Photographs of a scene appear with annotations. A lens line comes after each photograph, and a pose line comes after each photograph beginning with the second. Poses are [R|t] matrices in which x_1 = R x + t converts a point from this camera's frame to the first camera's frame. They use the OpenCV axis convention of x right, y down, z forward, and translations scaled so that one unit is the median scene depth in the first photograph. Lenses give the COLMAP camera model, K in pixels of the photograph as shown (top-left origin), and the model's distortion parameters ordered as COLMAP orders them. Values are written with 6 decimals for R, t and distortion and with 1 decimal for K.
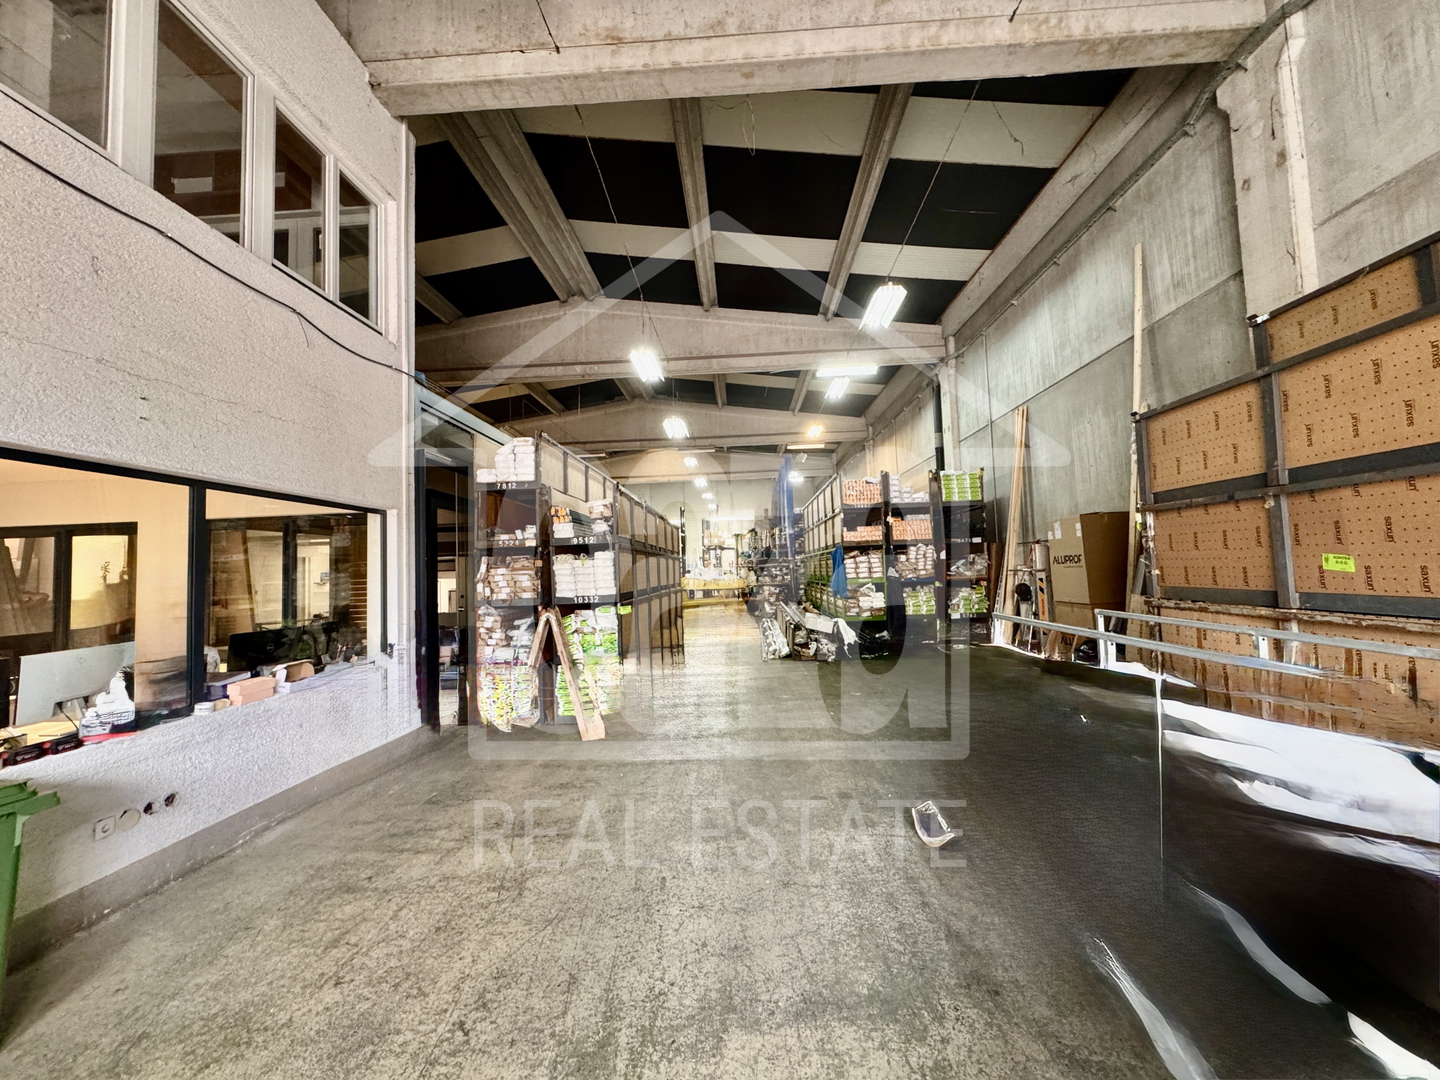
lens RADIAL K [[576.9, 0, 720.0], [0, 576.9, 540.0], [0, 0, 1]] dist [-0.000438, -0.000013]
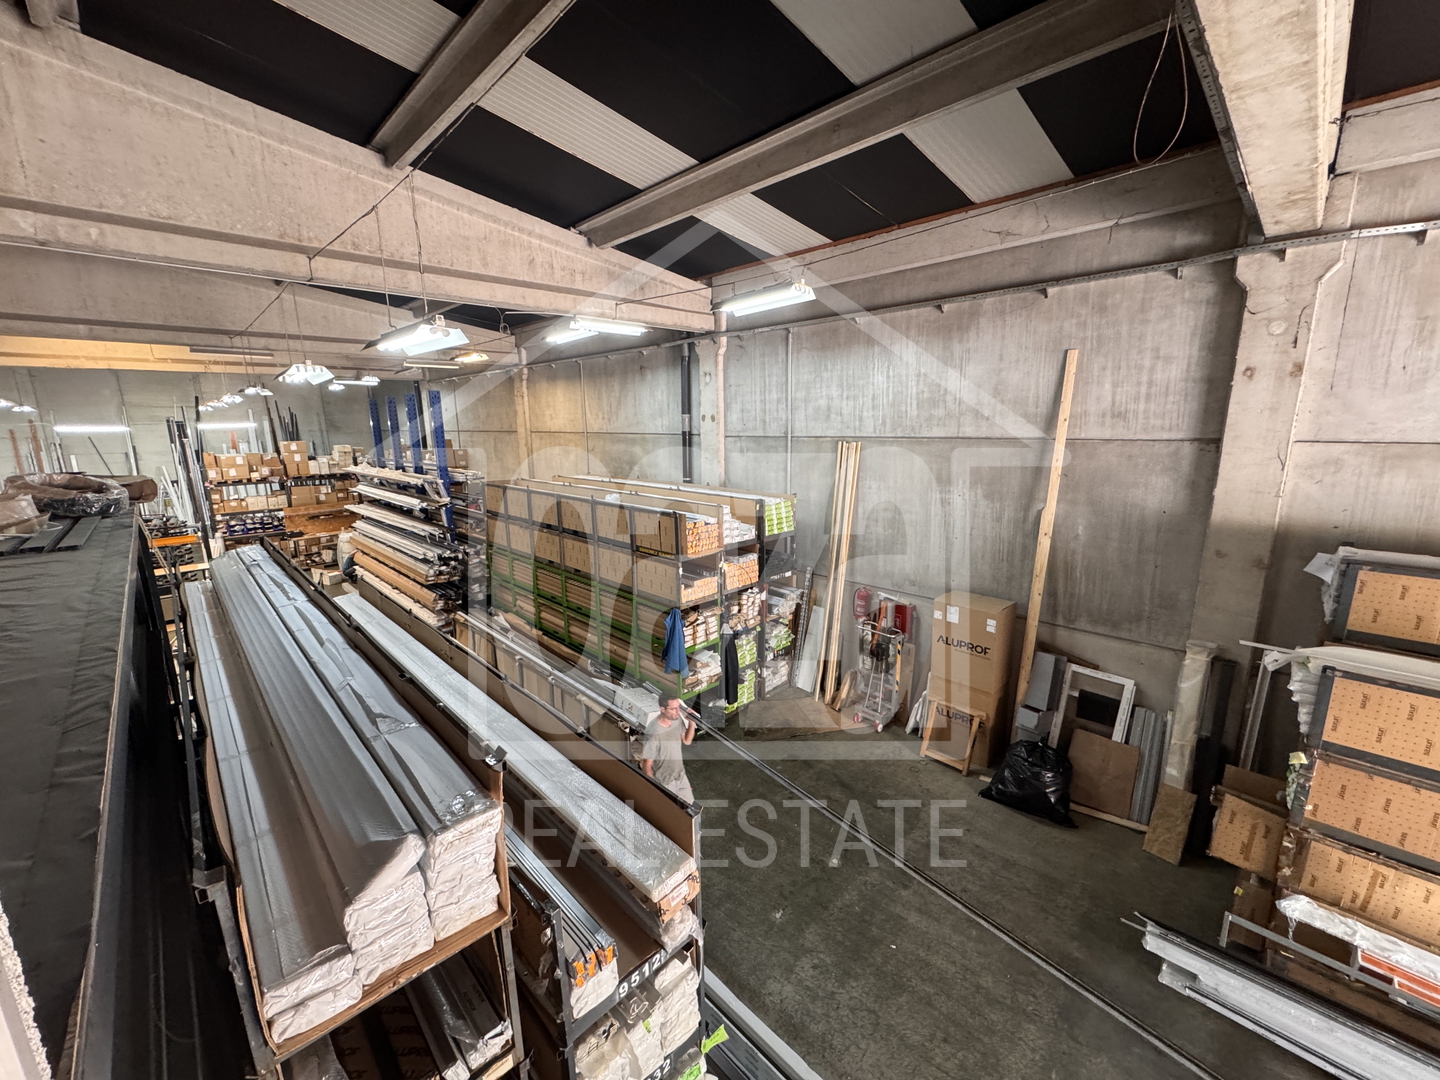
lens RADIAL K [[576.9, 0, 720.0], [0, 576.9, 540.0], [0, 0, 1]] dist [-0.000438, -0.000013]
pose [[0.681431, -0.125077, 0.721115, -0.362516], [-0.050223, 0.974975, 0.216569, -0.309042], [-0.730157, -0.183793, 0.658097, 0.597389]]
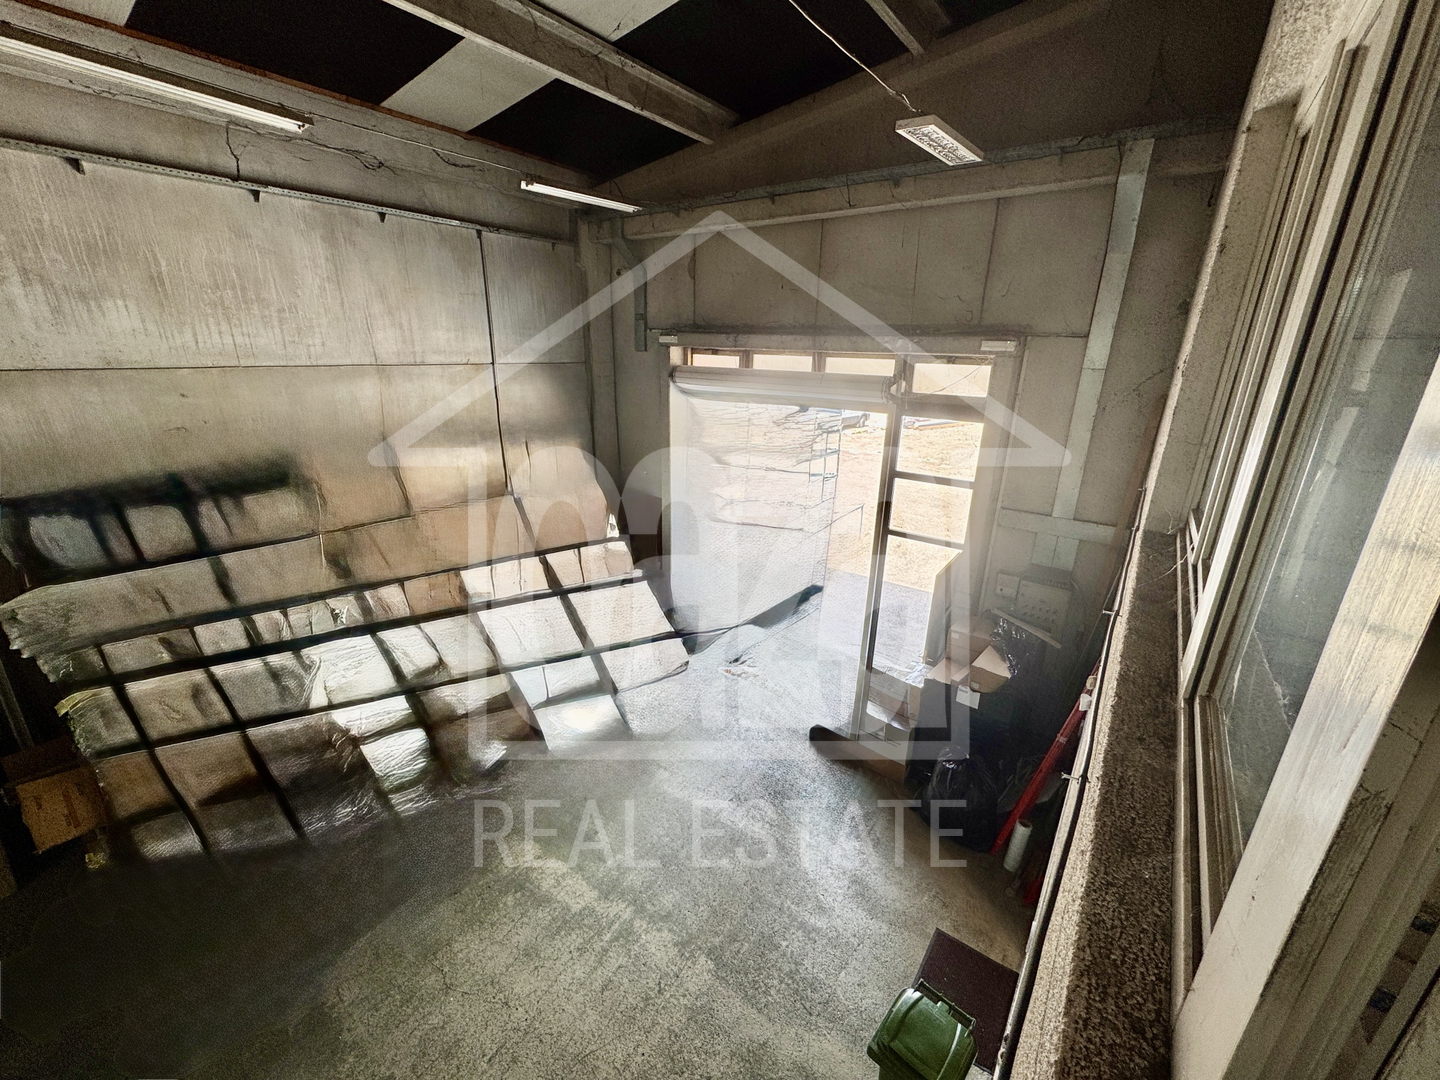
lens RADIAL K [[576.9, 0, 720.0], [0, 576.9, 540.0], [0, 0, 1]] dist [-0.000438, -0.000013]
pose [[-0.826334, -0.160391, 0.539858, -0.316497], [-0.022217, 0.967126, 0.253325, -0.249837], [-0.562742, 0.197337, -0.802733, 1.770081]]
